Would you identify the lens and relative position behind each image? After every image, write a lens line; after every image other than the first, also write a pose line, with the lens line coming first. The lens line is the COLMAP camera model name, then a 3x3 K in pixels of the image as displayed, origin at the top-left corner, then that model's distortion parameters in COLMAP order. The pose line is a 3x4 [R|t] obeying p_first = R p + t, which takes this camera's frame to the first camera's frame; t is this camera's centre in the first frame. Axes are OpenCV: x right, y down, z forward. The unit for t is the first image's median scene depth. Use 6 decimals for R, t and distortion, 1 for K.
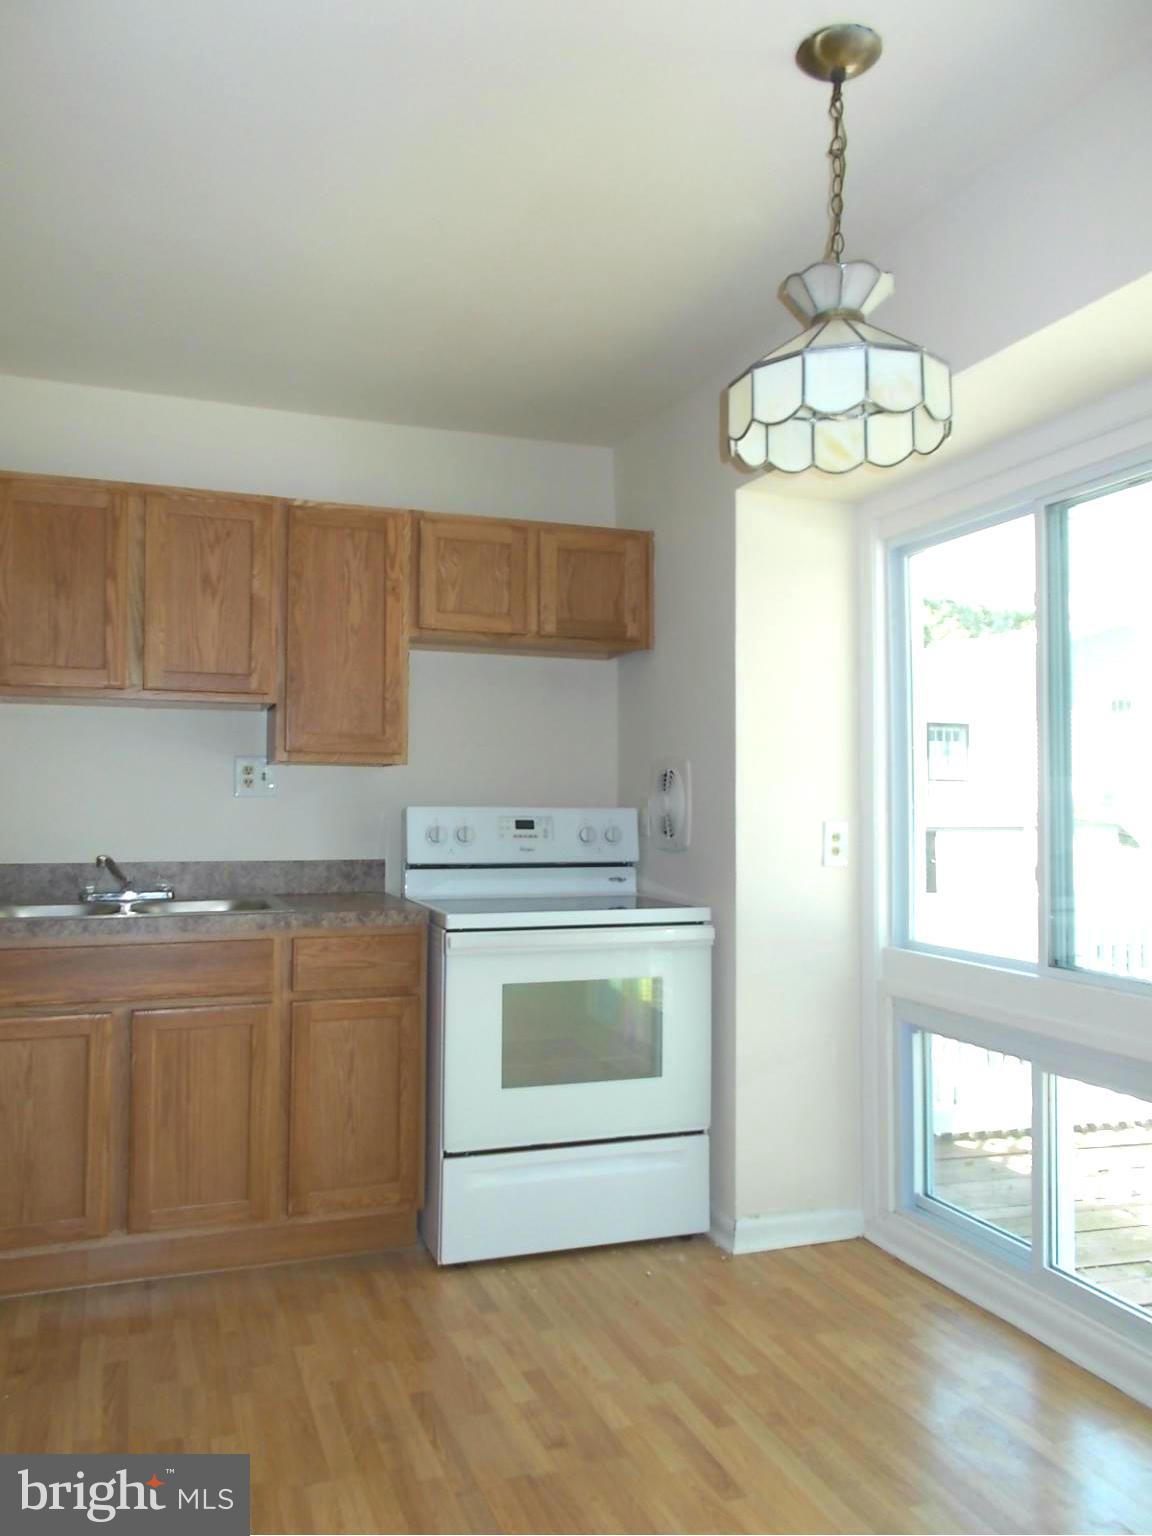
lens RADIAL K [[1209.3, 0, 572.1], [0, 1209.3, 763.7], [0, 0, 1]] dist [0.013926, -0.008531]
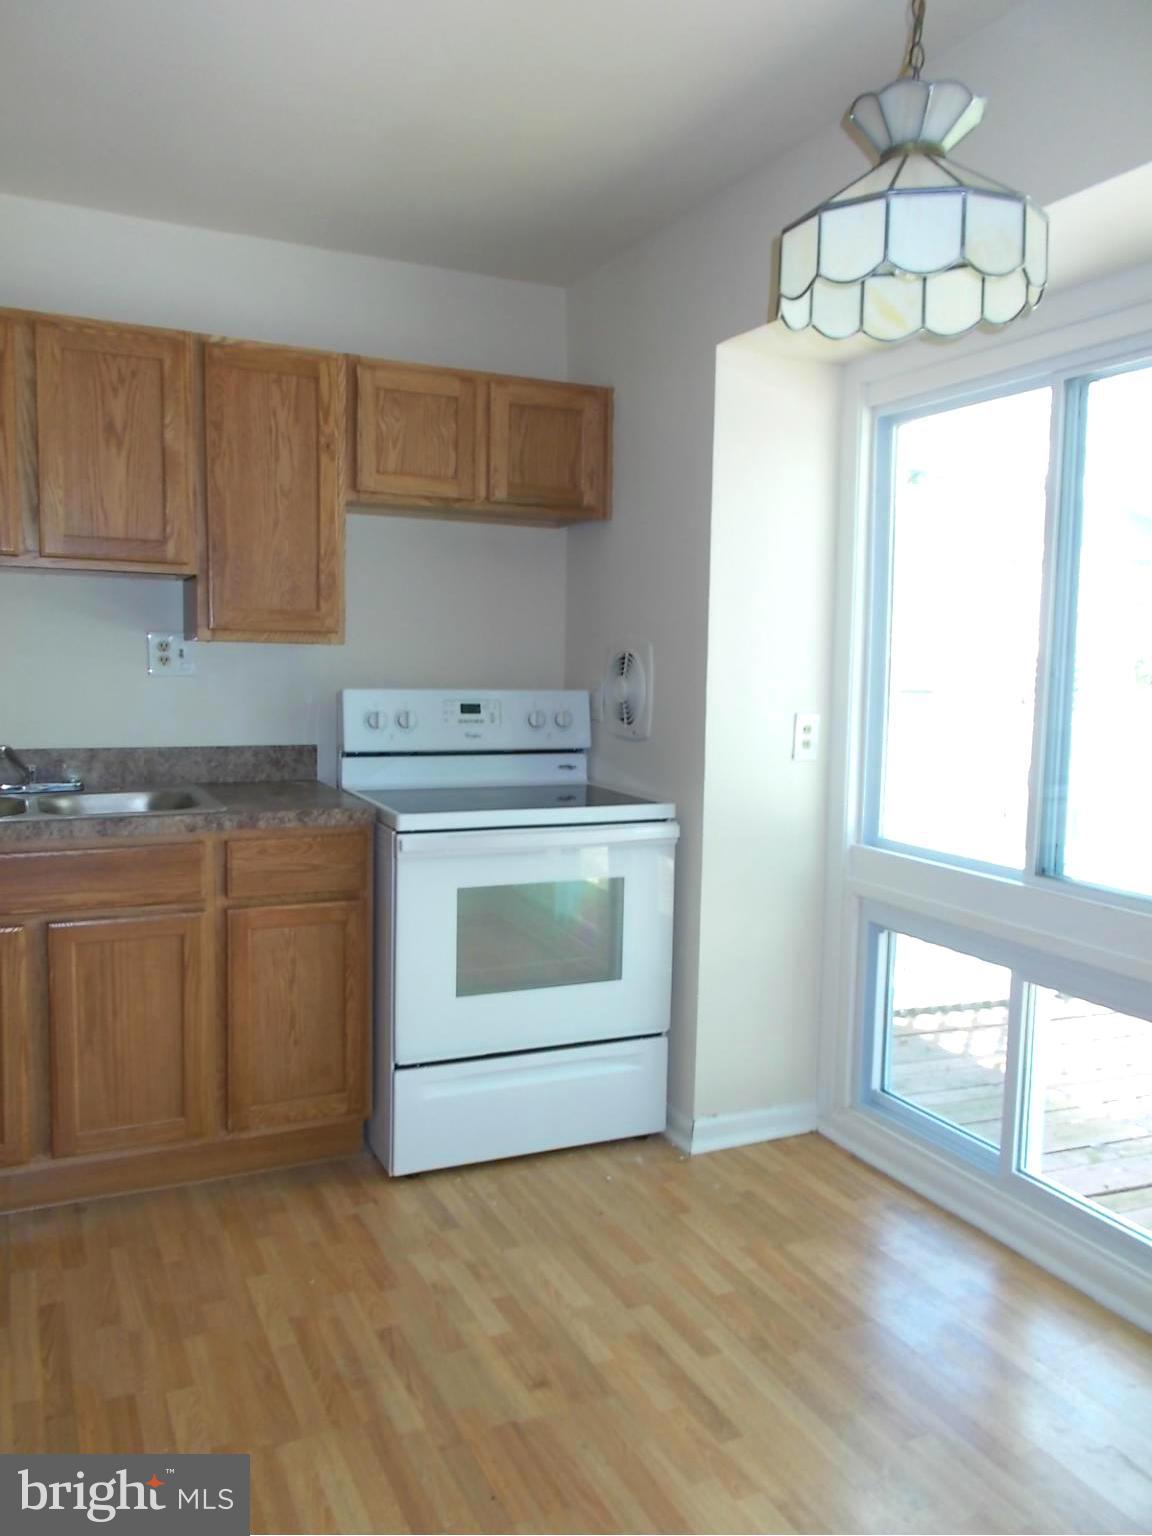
lens RADIAL K [[1209.3, 0, 581.7], [0, 1209.3, 773.1], [0, 0, 1]] dist [0.013926, -0.008531]
pose [[0.995420, 0.004378, 0.095500, -0.052021], [-0.017044, 0.991074, 0.132221, -0.030602], [-0.094069, -0.133243, 0.986609, 0.084880]]
